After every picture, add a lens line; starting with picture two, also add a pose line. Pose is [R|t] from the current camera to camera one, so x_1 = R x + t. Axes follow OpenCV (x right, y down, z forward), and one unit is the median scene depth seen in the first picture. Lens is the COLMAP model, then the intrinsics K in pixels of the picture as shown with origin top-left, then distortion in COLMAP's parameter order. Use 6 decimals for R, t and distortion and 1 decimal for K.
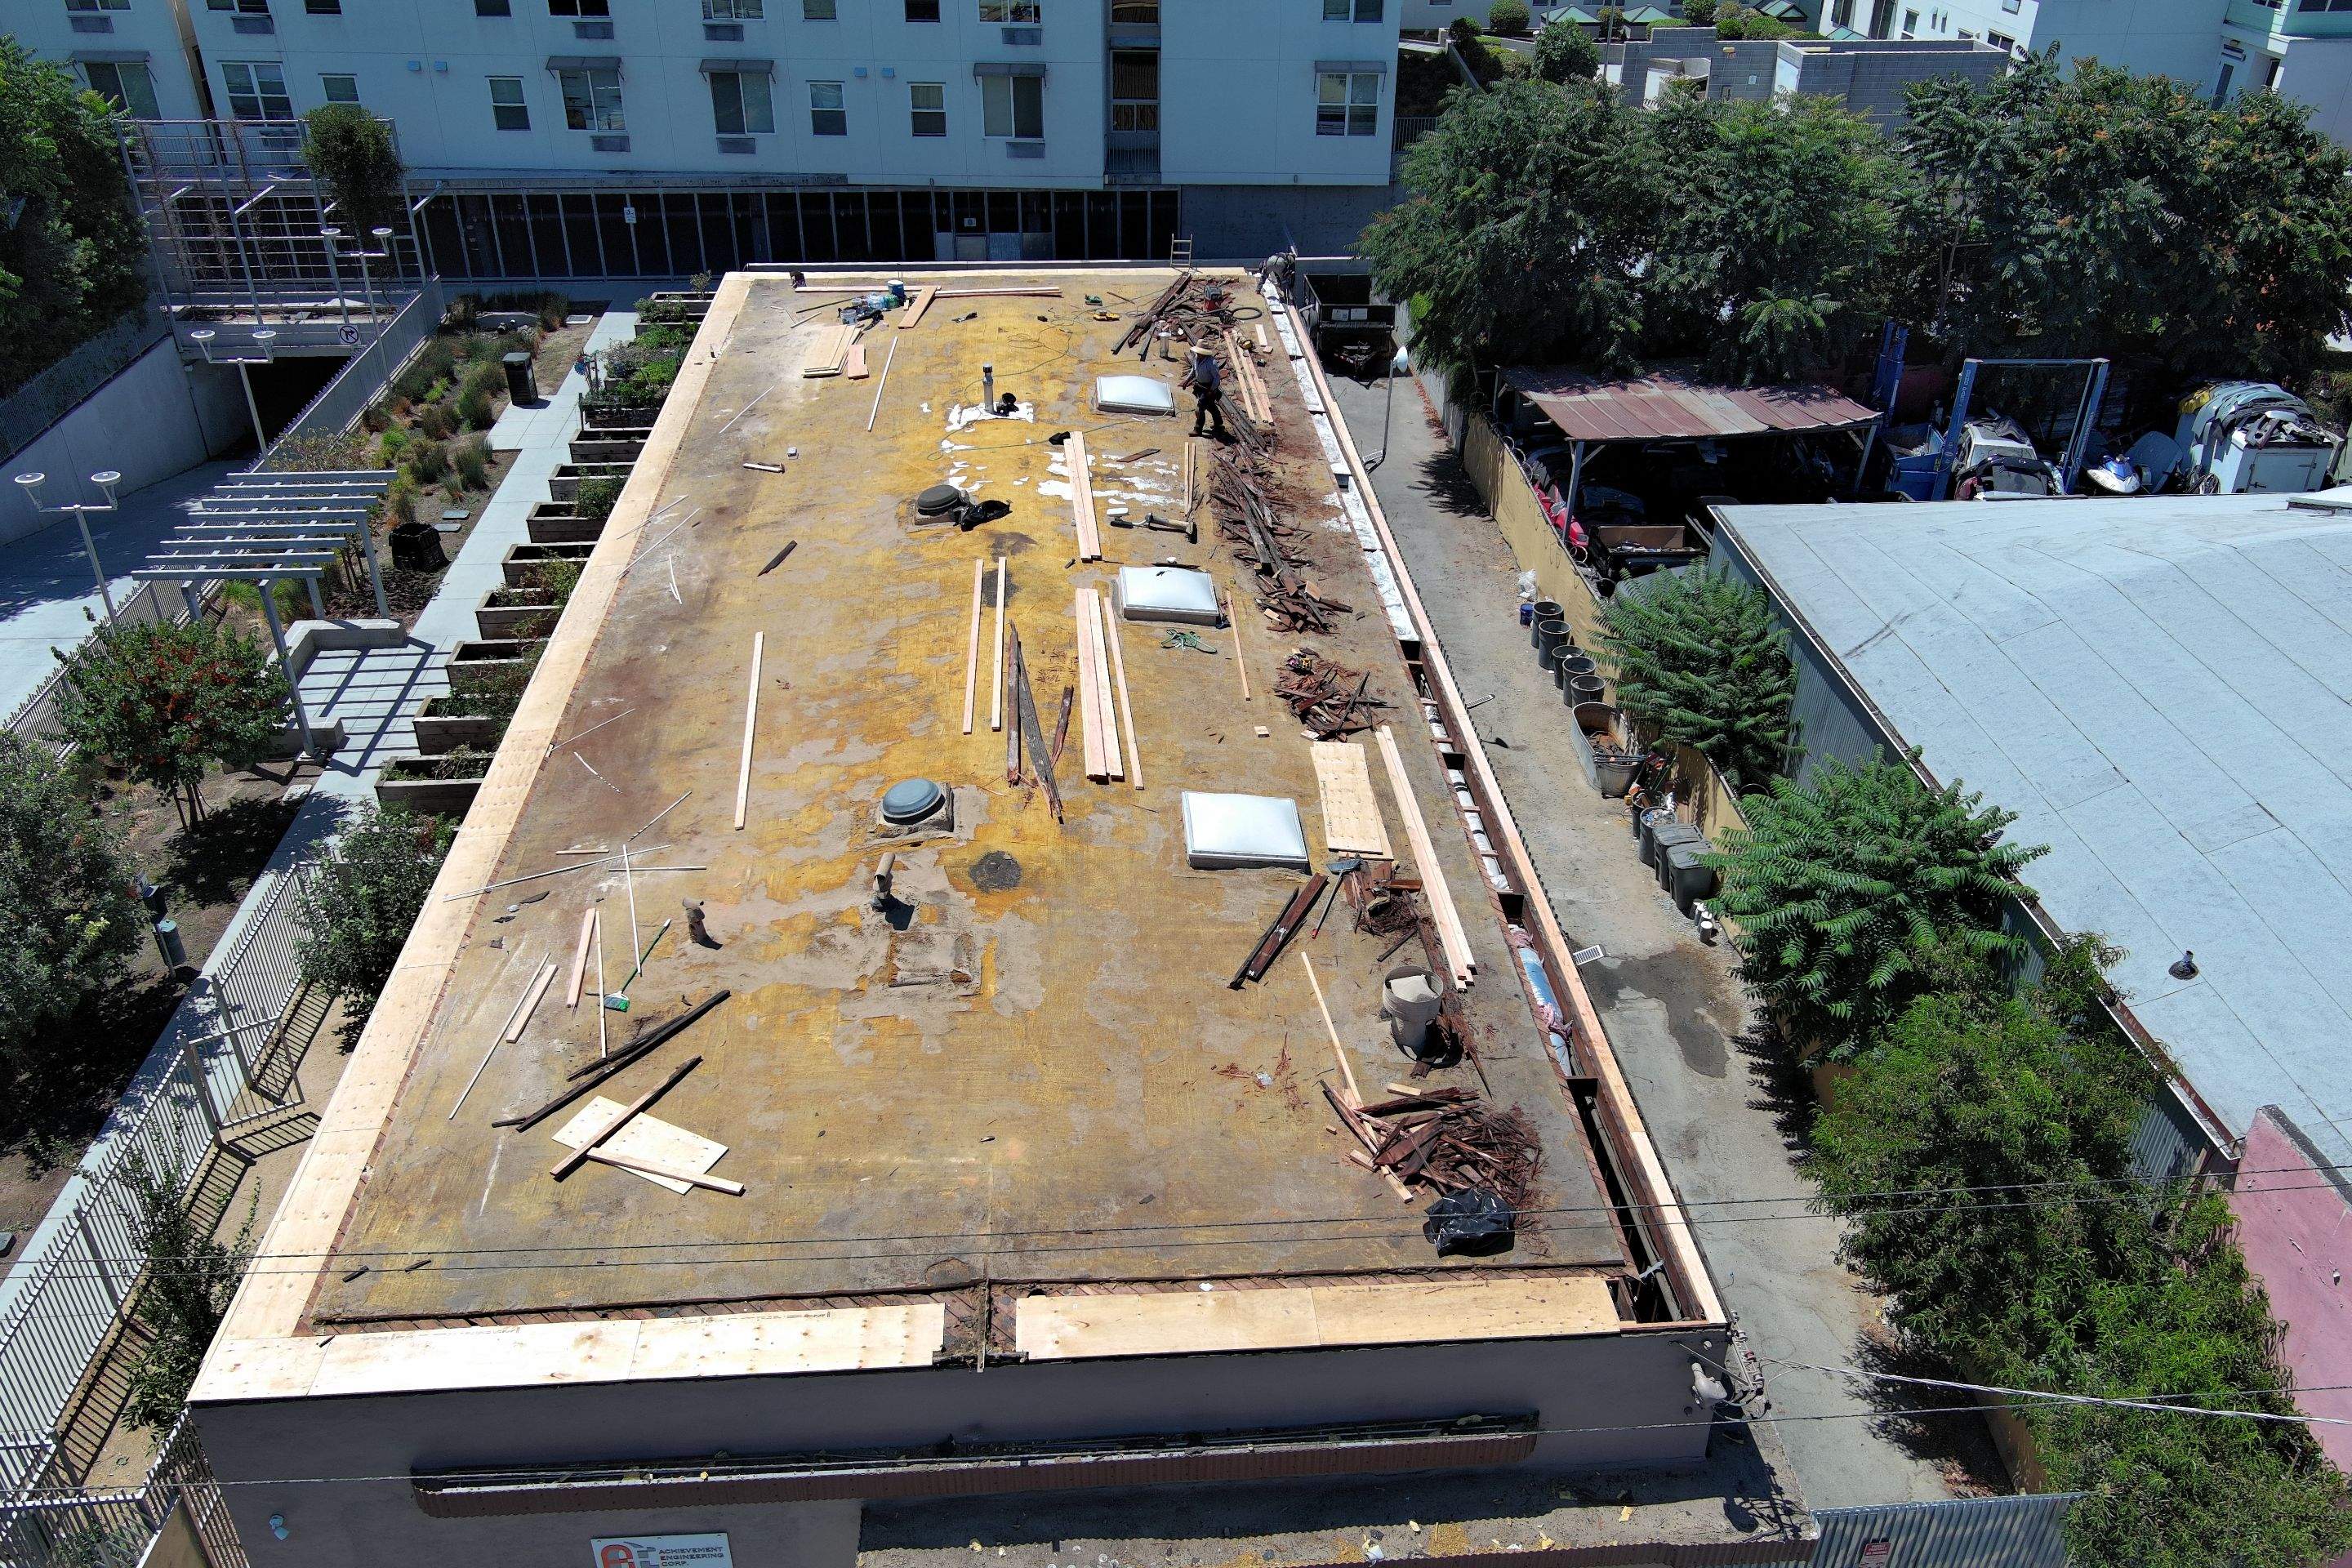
lens RADIAL K [[1821.9, 0, 1176.0], [0, 1821.9, 784.0], [0, 0, 1]] dist [0.008035, 0.006279]
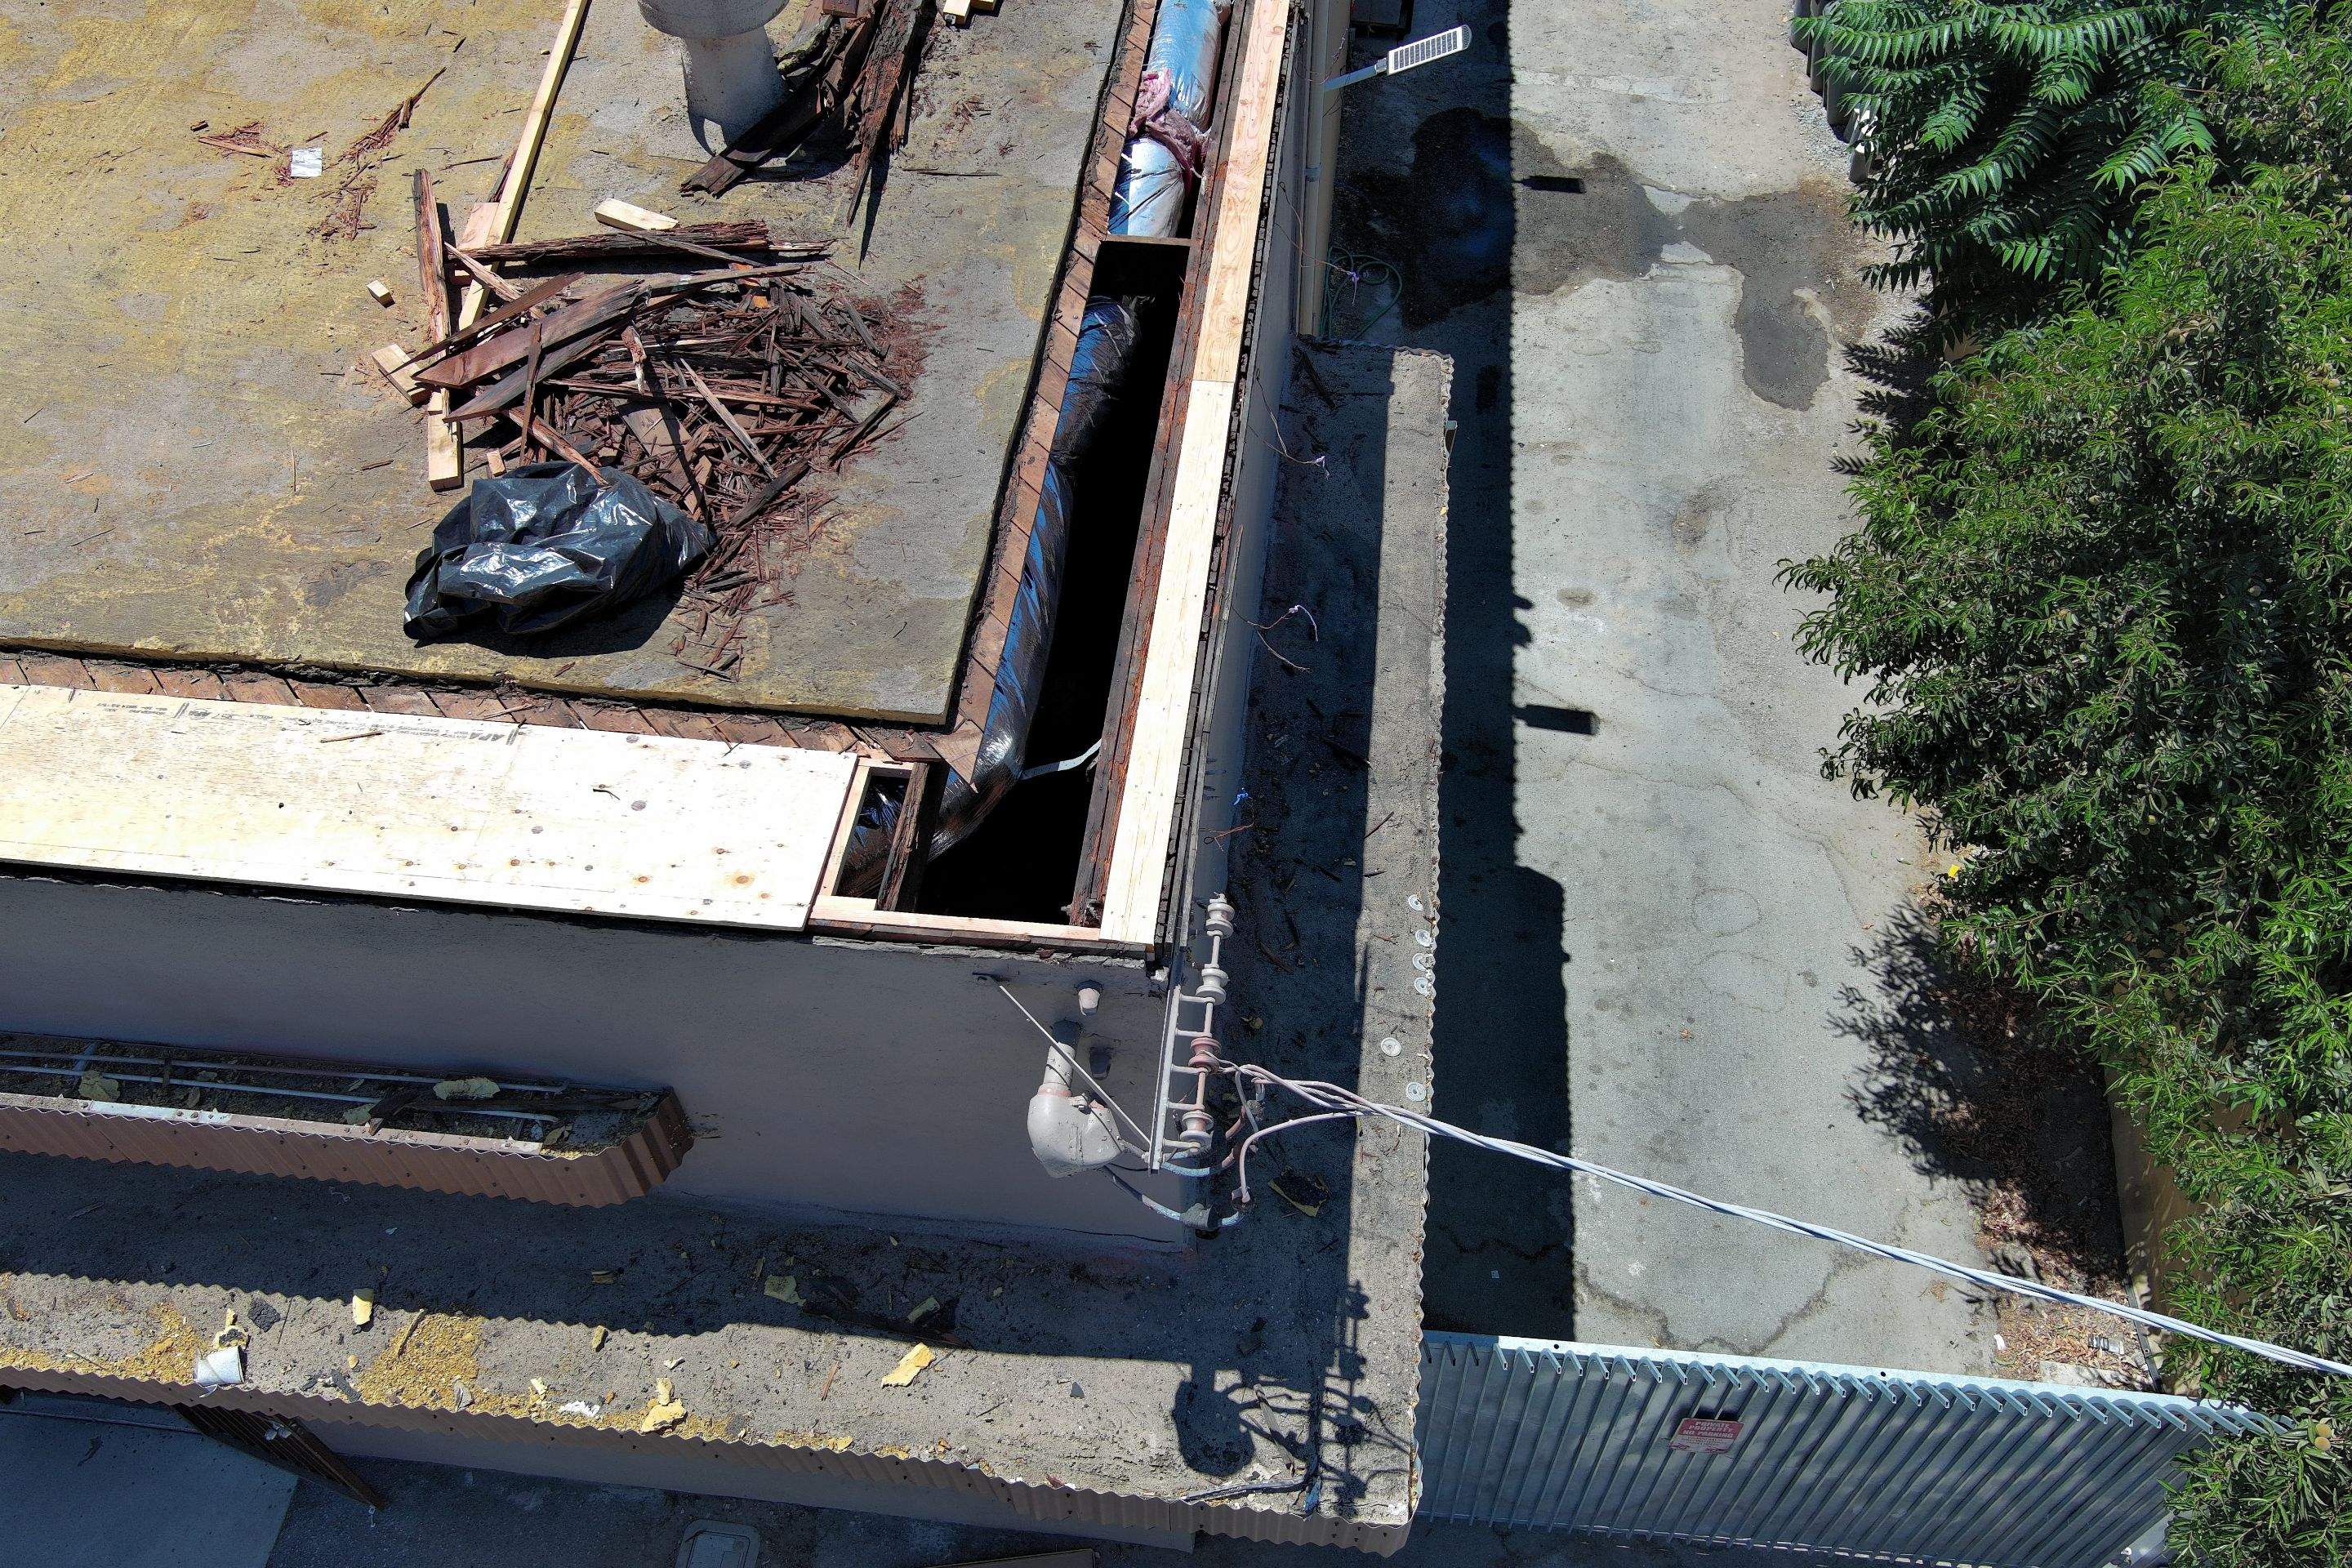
lens RADIAL K [[1872.2, 0, 1146.9], [0, 1872.2, 775.0], [0, 0, 1]] dist [-0.006544, 0.014359]
pose [[0.982222, 0.122482, -0.142264, 0.255576], [-0.070204, 0.942502, 0.326744, 0.121759], [0.174104, -0.310948, 0.934344, 0.529471]]
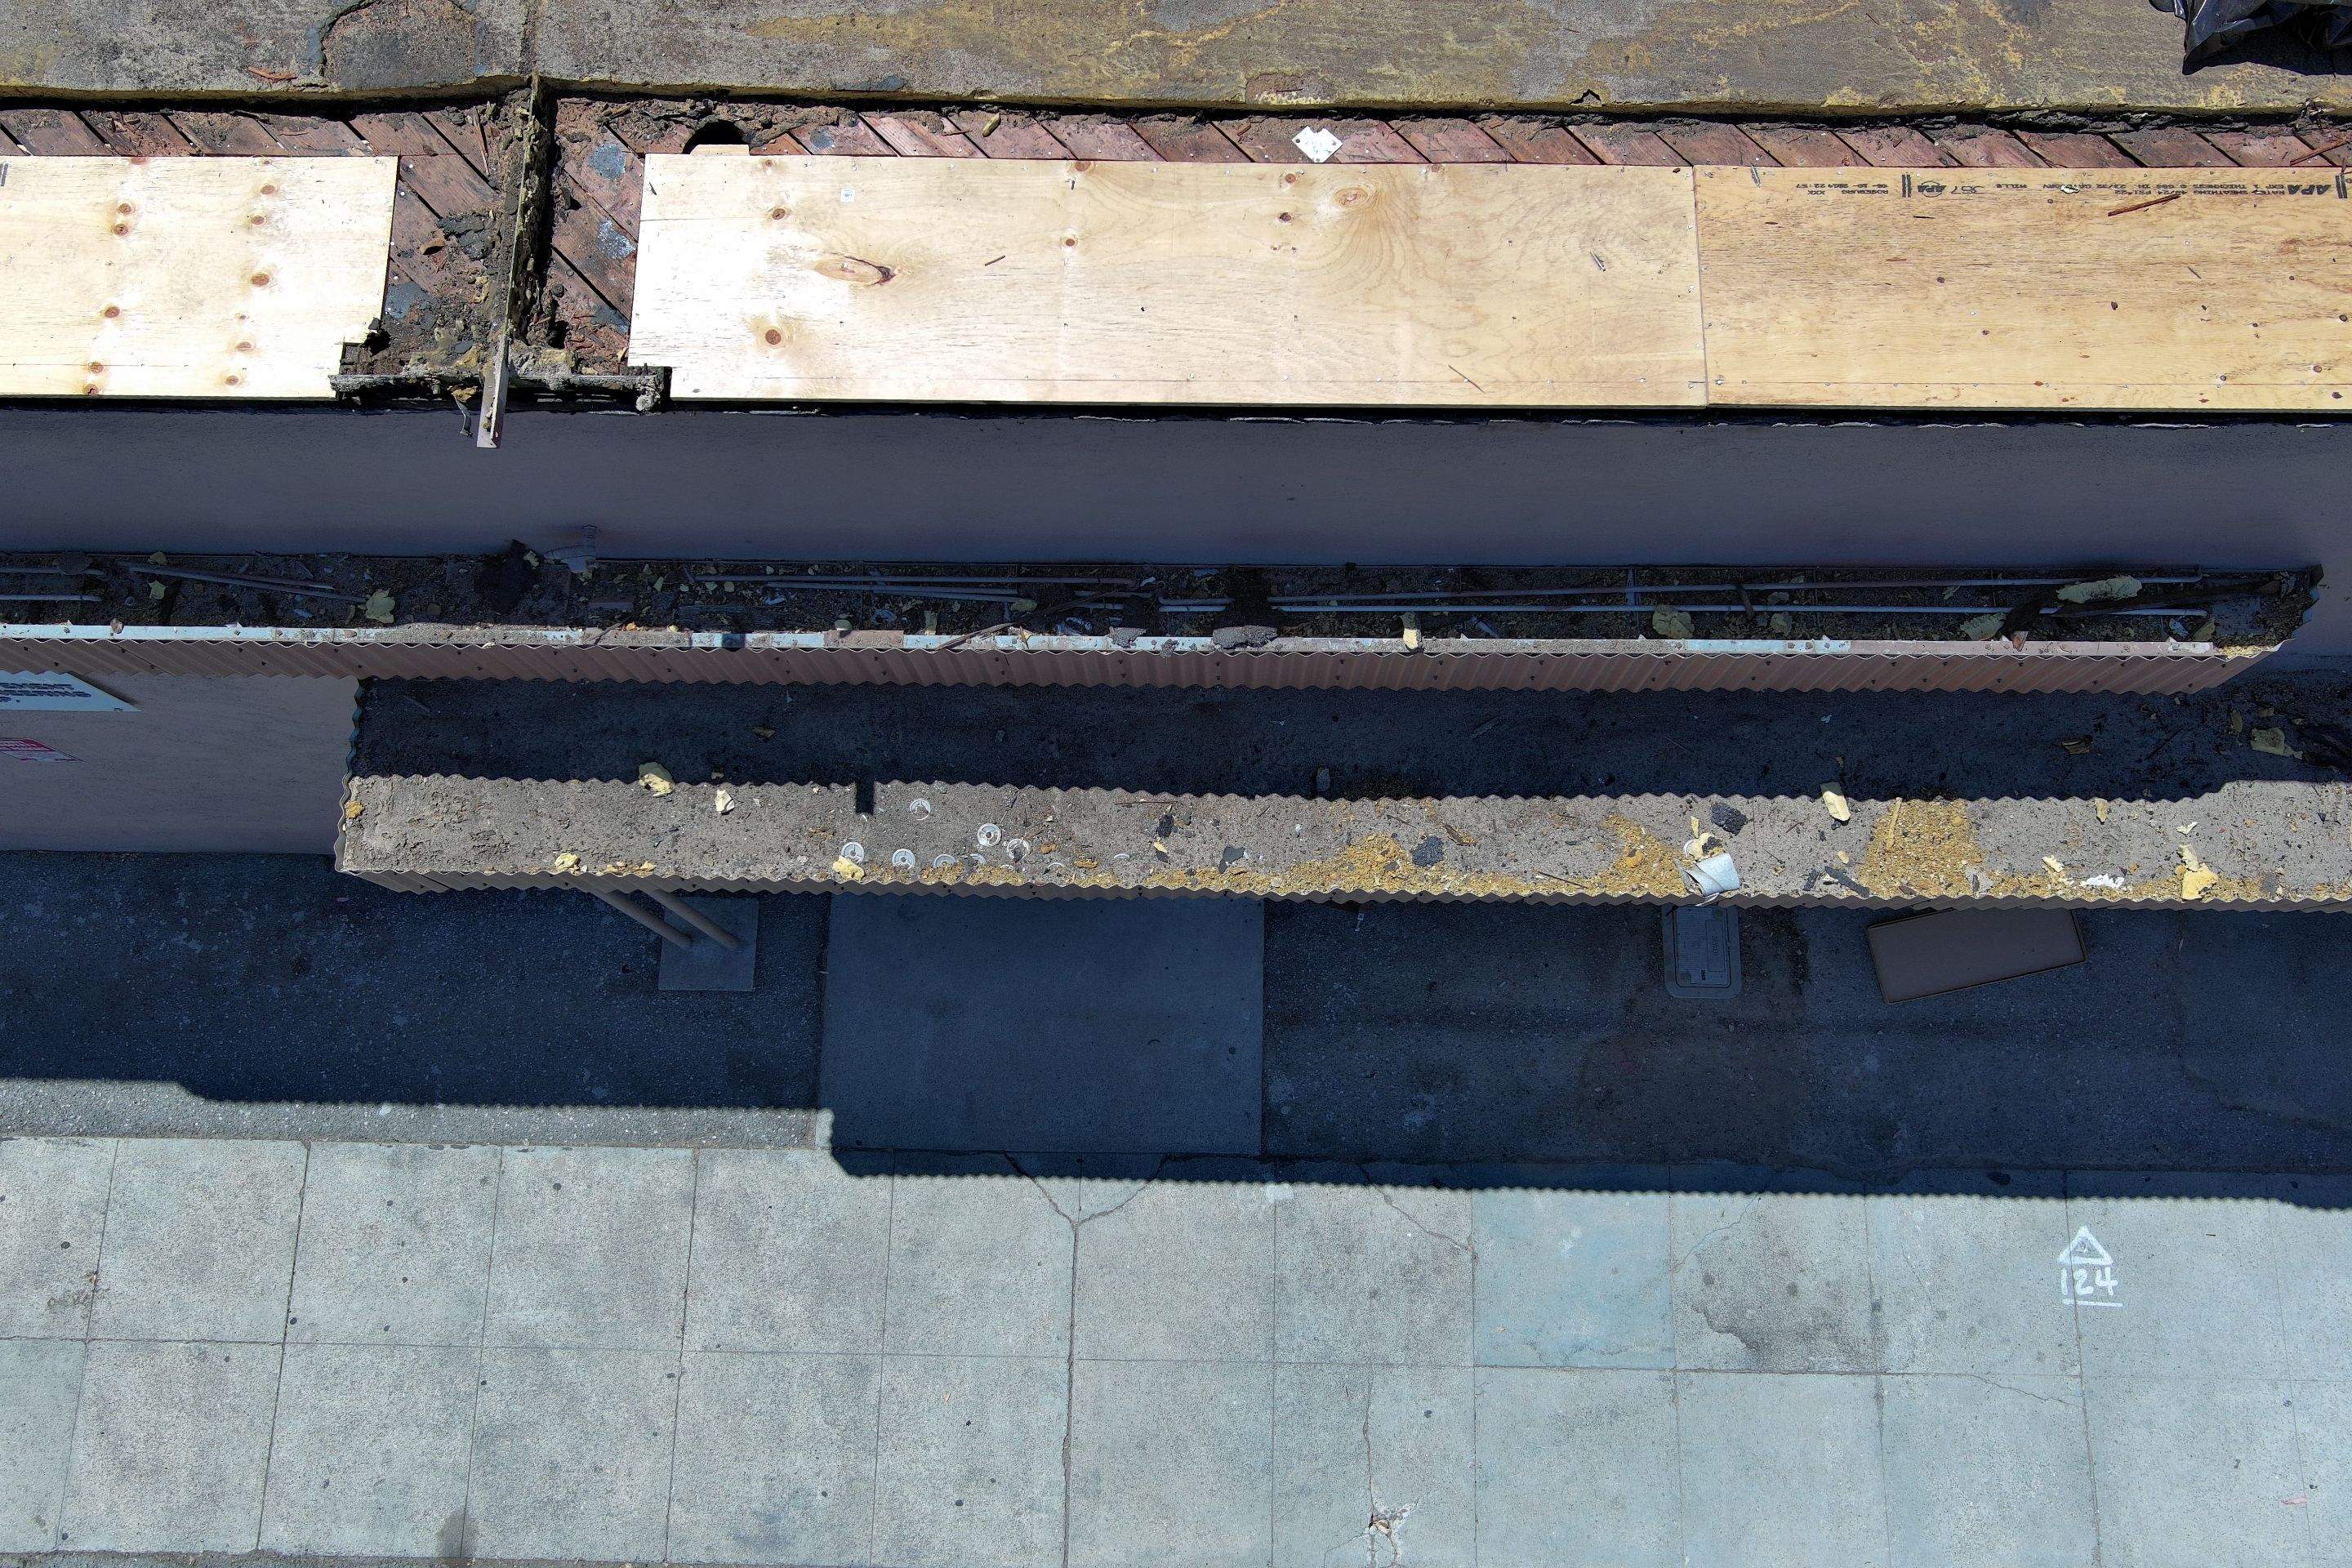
lens RADIAL K [[1821.9, 0, 1176.0], [0, 1821.9, 784.0], [0, 0, 1]] dist [0.008035, 0.006279]
pose [[0.996156, 0.074135, -0.046653, 0.011548], [-0.022654, 0.732536, 0.680351, 0.119262], [0.084613, -0.676679, 0.731400, 0.550291]]
